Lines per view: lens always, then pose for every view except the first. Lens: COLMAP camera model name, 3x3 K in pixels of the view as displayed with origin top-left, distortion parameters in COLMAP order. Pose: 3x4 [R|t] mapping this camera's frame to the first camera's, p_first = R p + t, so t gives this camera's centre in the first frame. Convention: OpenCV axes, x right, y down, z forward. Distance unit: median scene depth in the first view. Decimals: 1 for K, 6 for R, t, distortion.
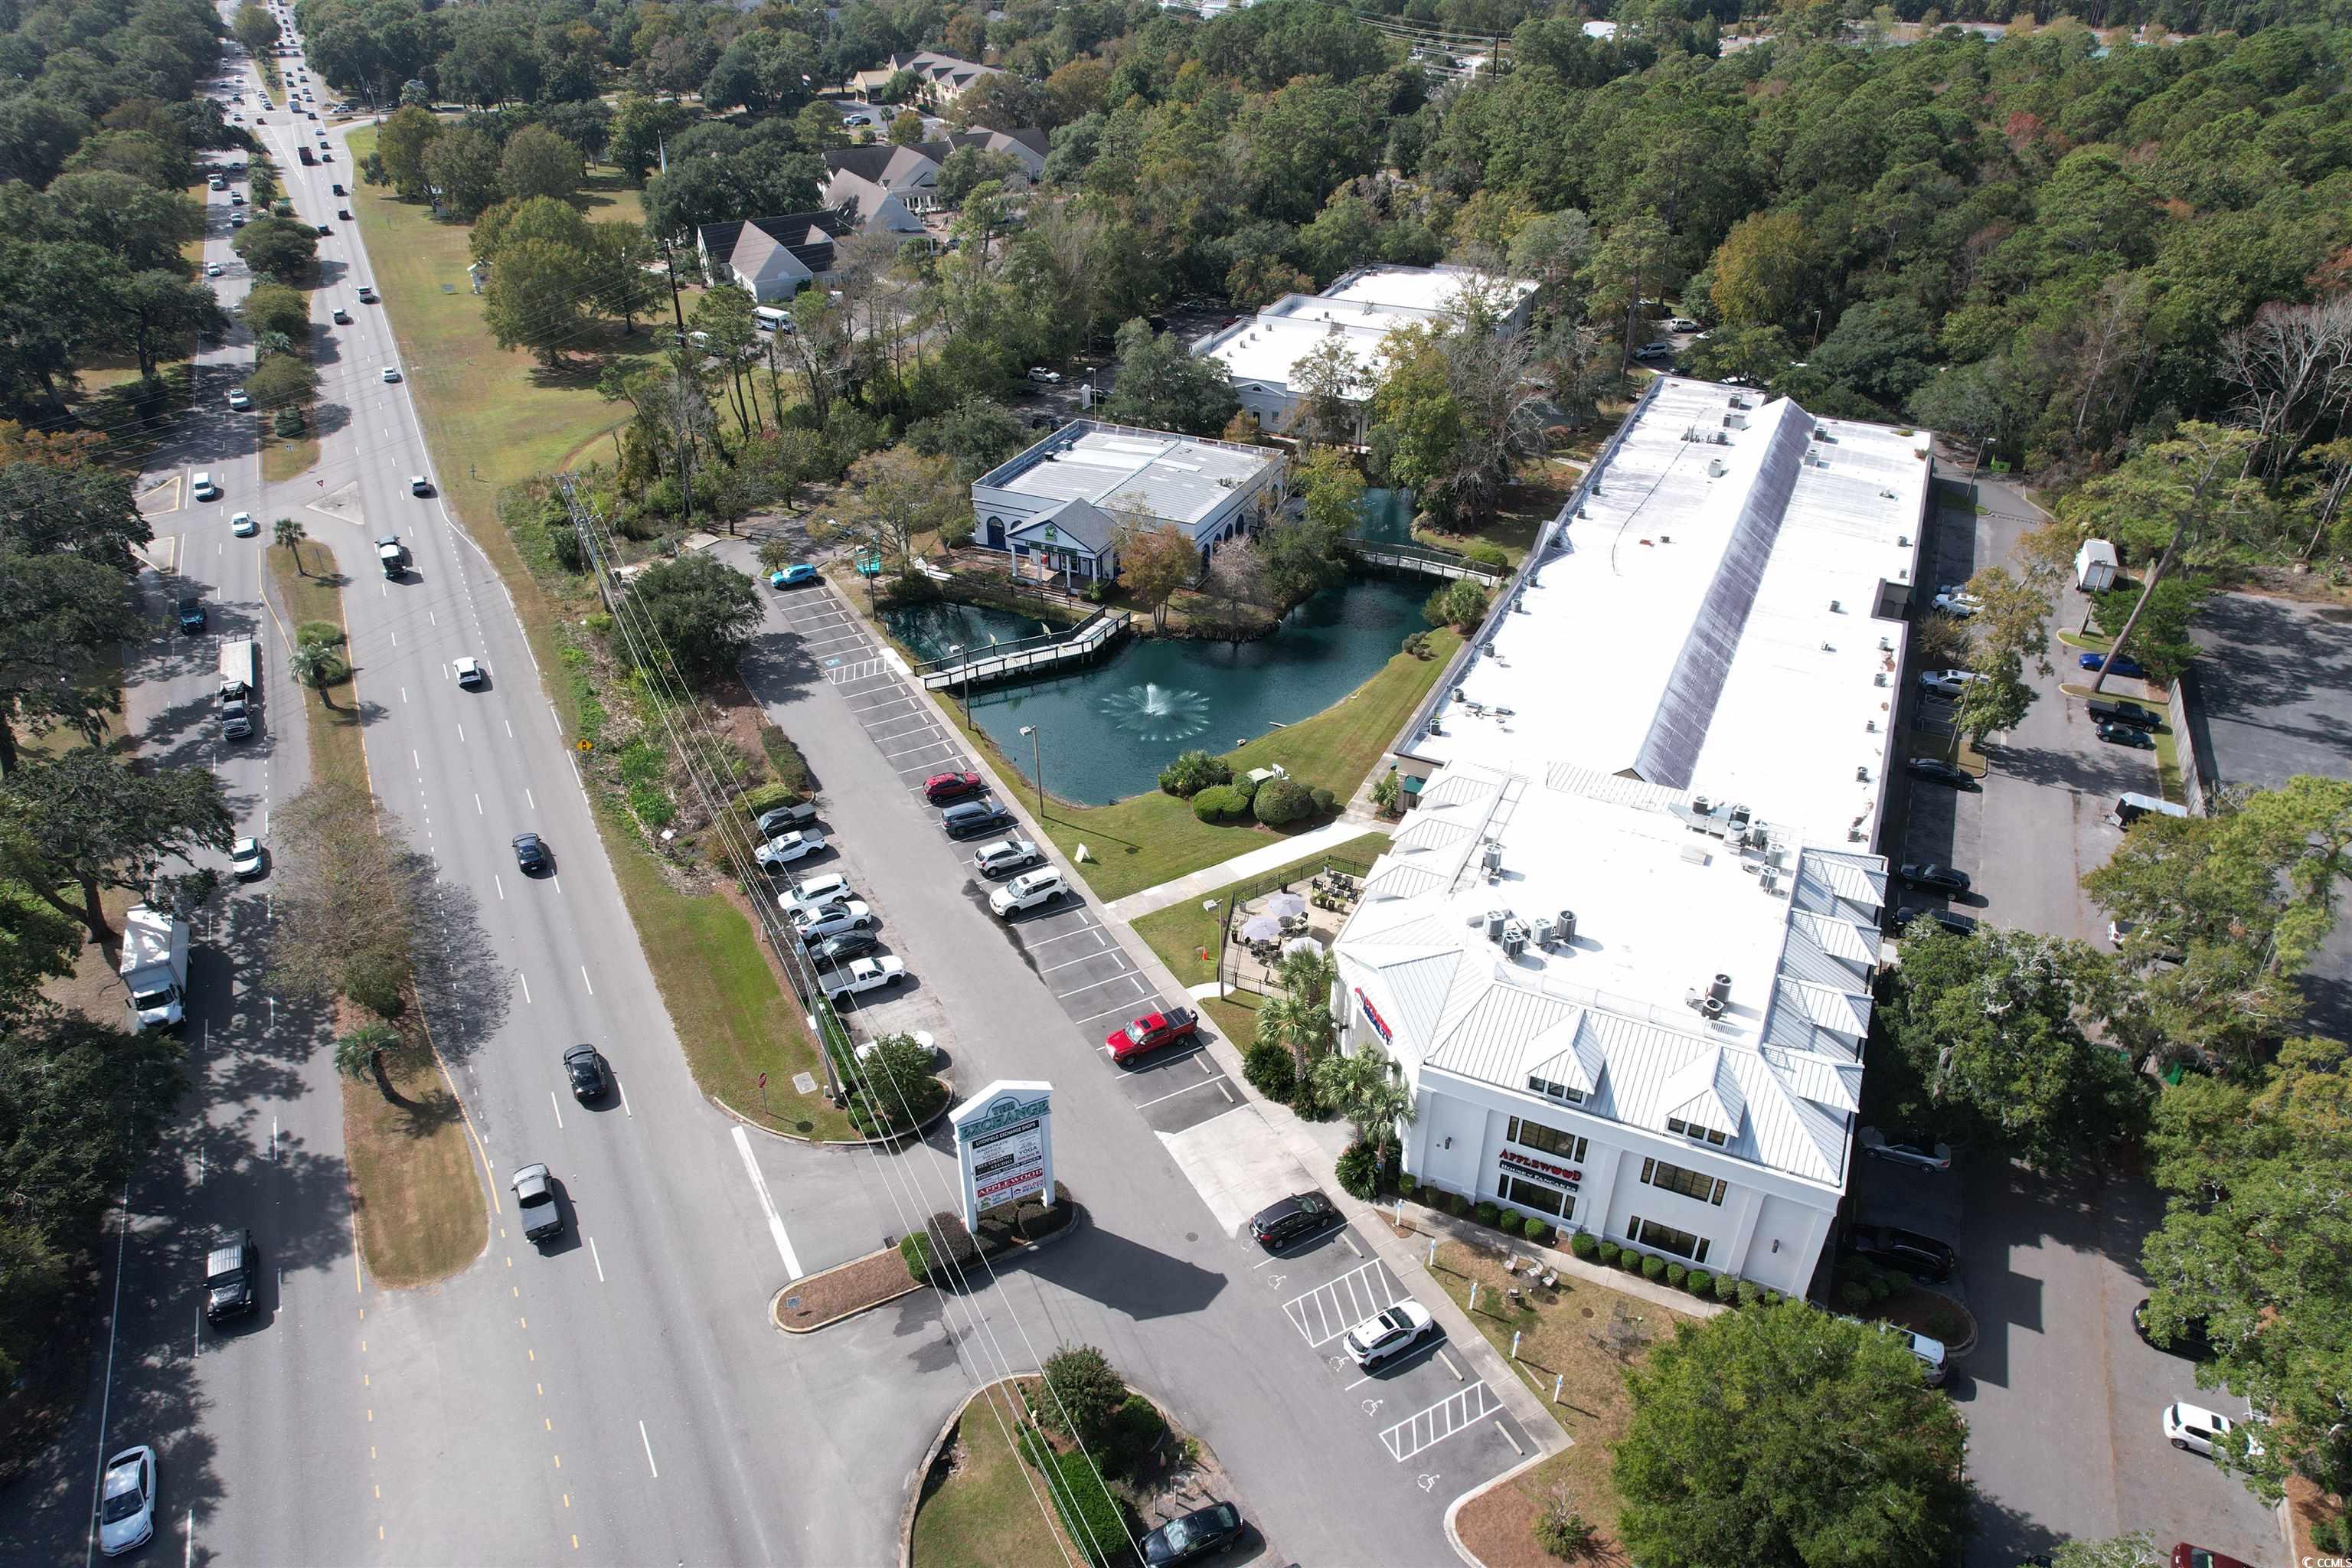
lens RADIAL K [[1490.2, 0, 1173.1], [0, 1490.2, 818.0], [0, 0, 1]] dist [-0.072568, 0.063868]
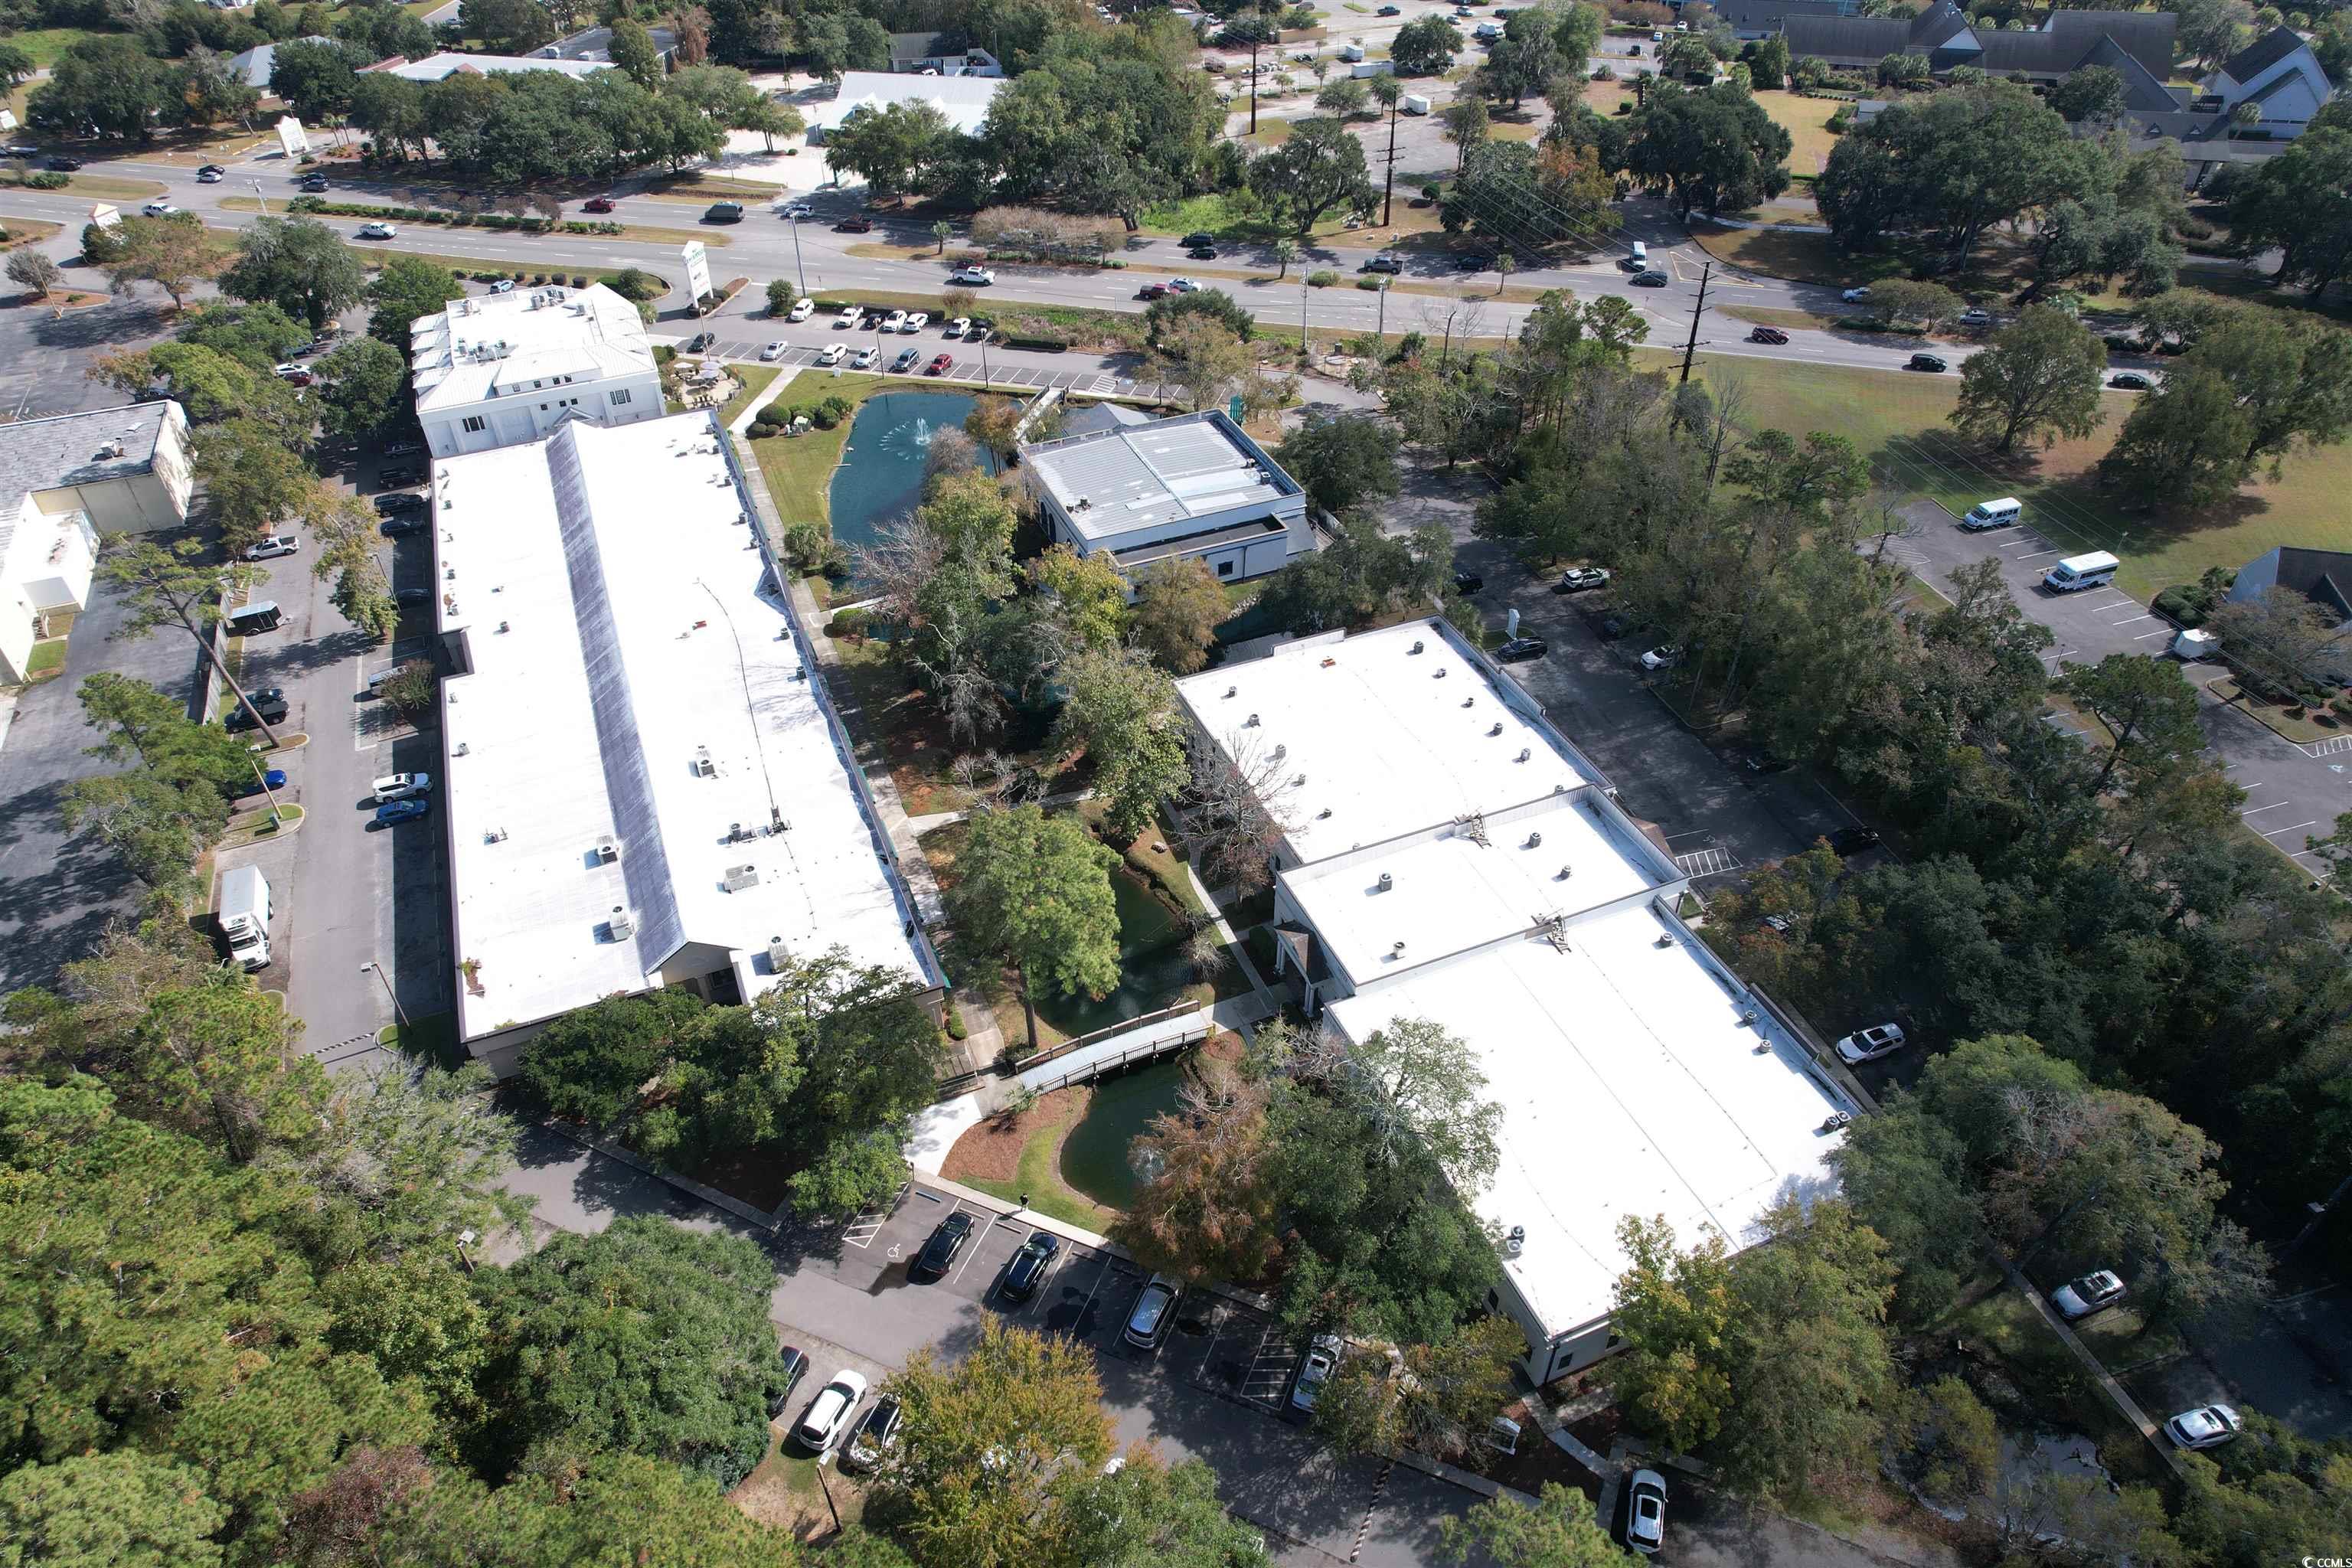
lens RADIAL K [[1499.0, 0, 1168.4], [0, 1499.0, 800.1], [0, 0, 1]] dist [-0.061804, 0.049341]
pose [[-0.666854, 0.486642, -0.564345, 0.923279], [-0.397548, 0.408220, 0.821773, -1.375818], [0.630287, 0.772357, -0.078759, 1.714646]]
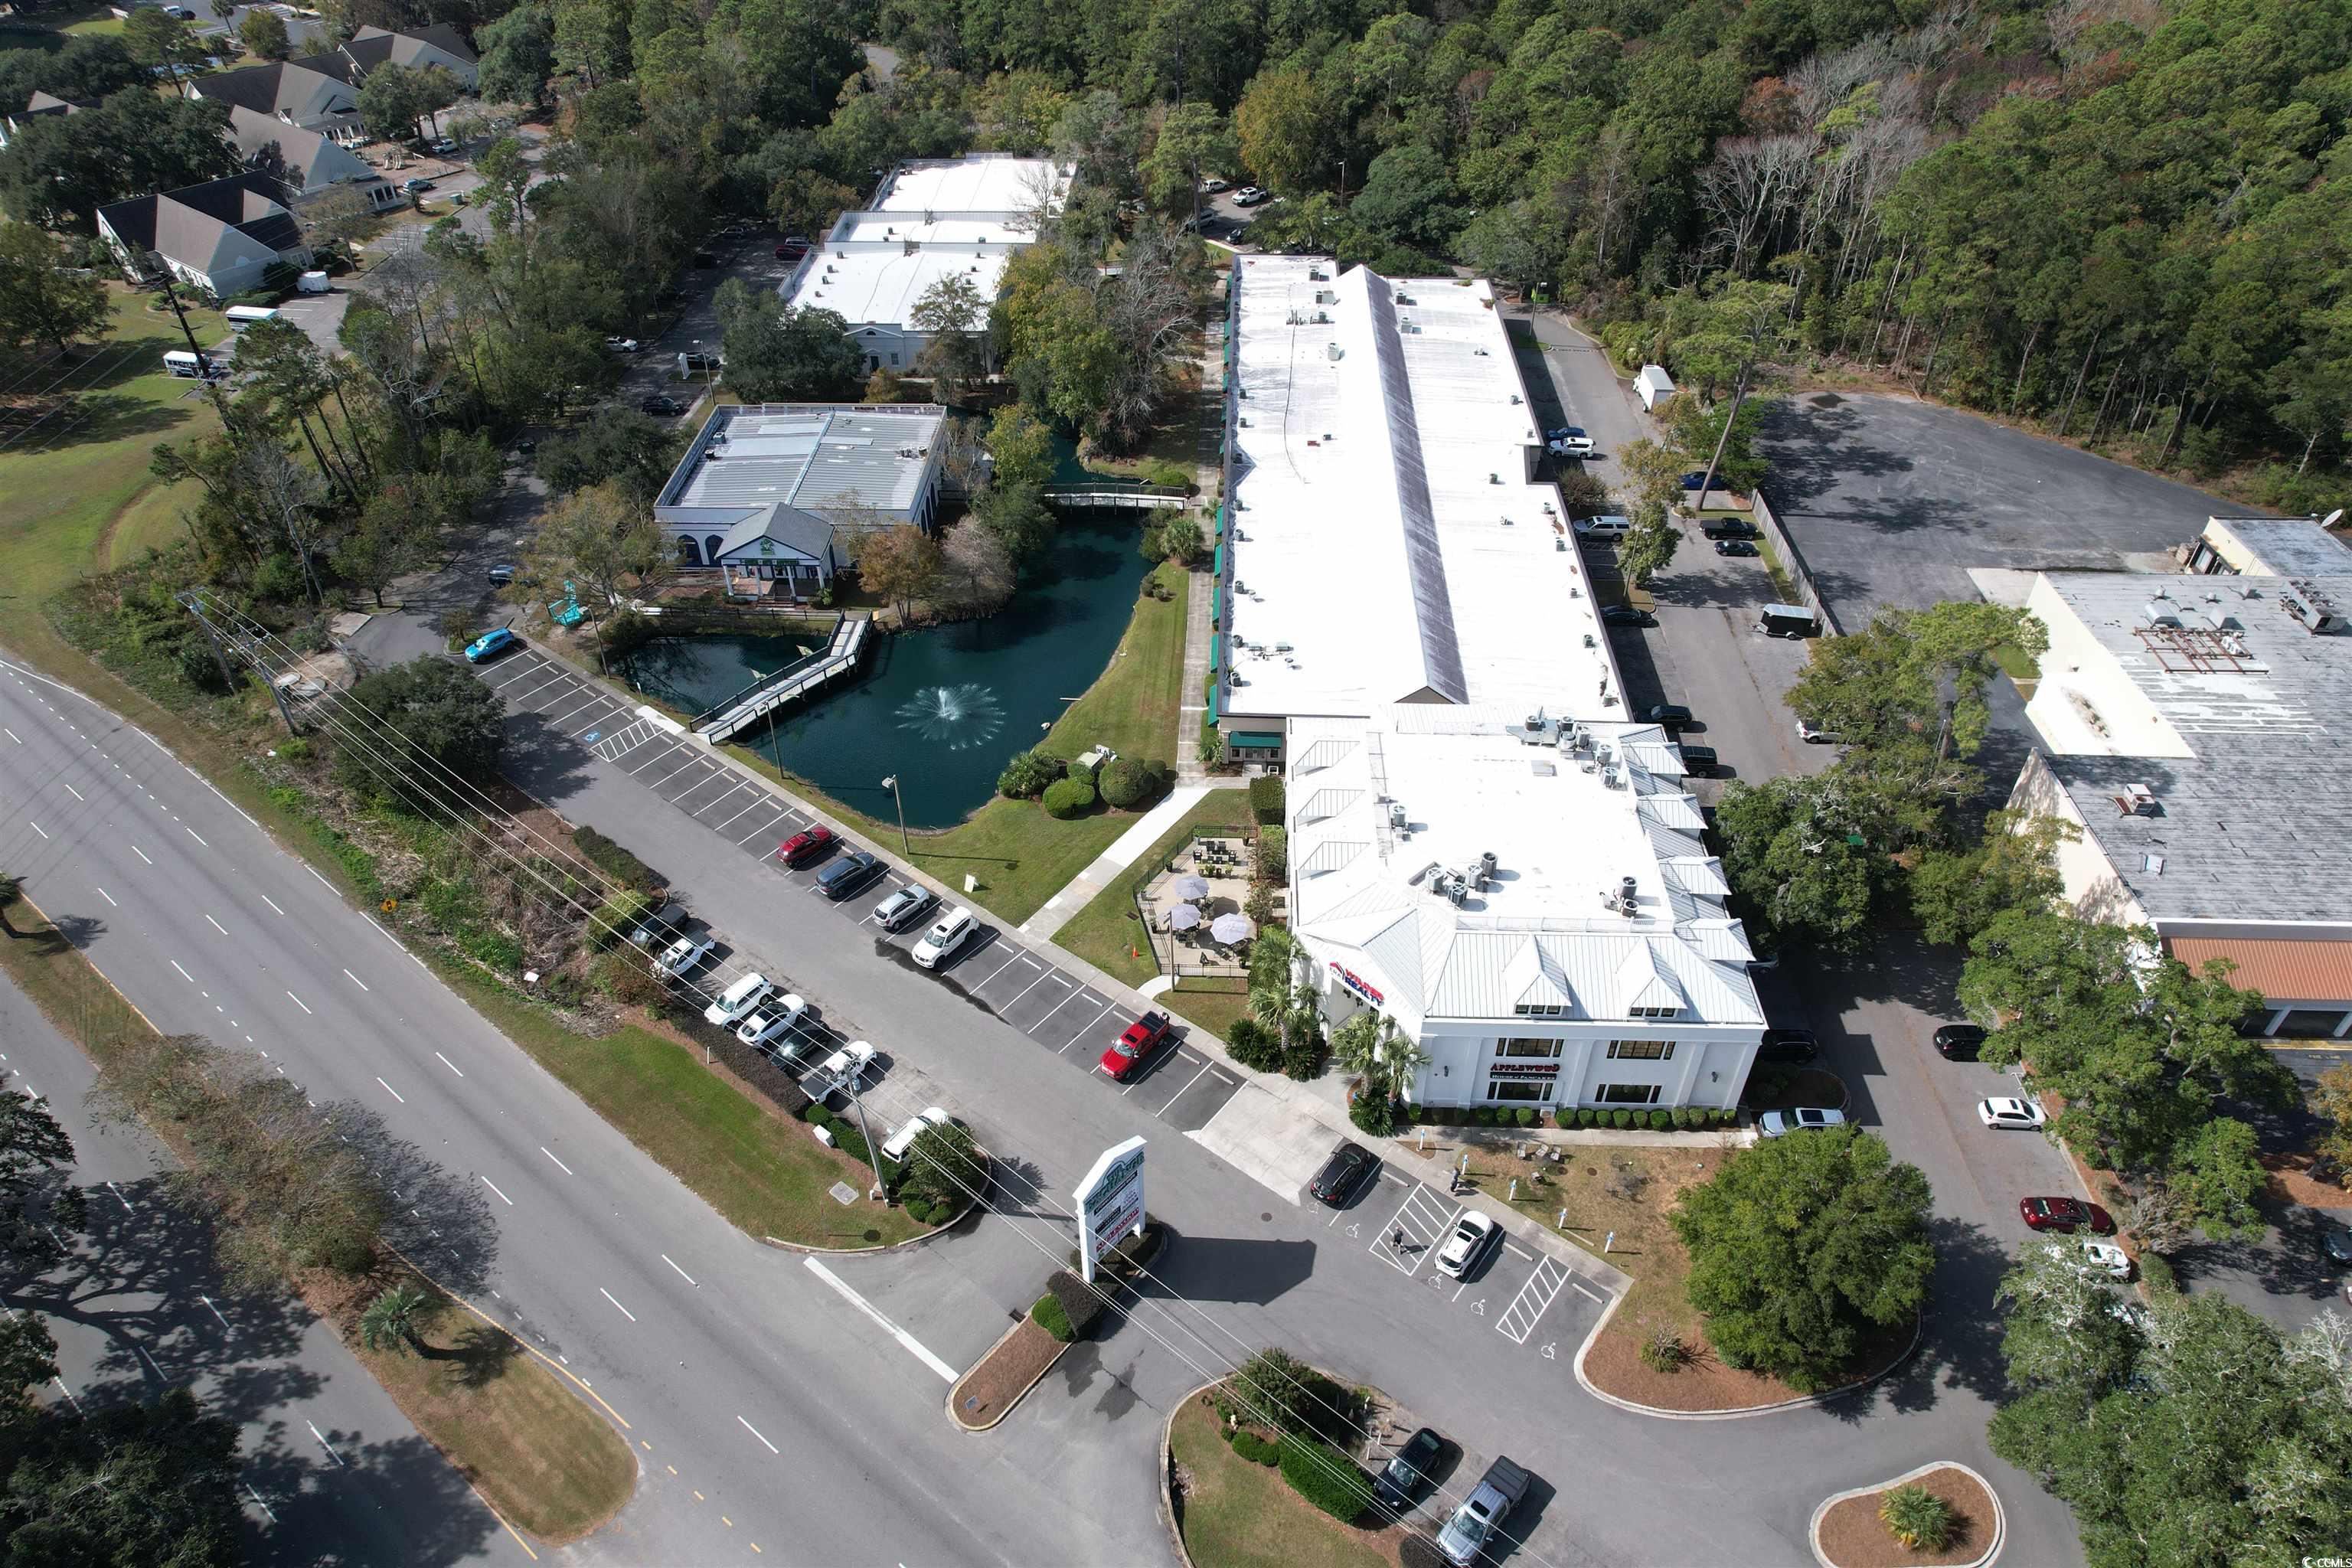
lens RADIAL K [[1499.0, 0, 1168.4], [0, 1499.0, 800.1], [0, 0, 1]] dist [-0.061804, 0.049341]
pose [[0.919438, -0.253569, 0.300562, -0.218843], [0.219226, 0.965057, 0.143546, -0.142310], [-0.326458, -0.066091, 0.942898, -0.025256]]
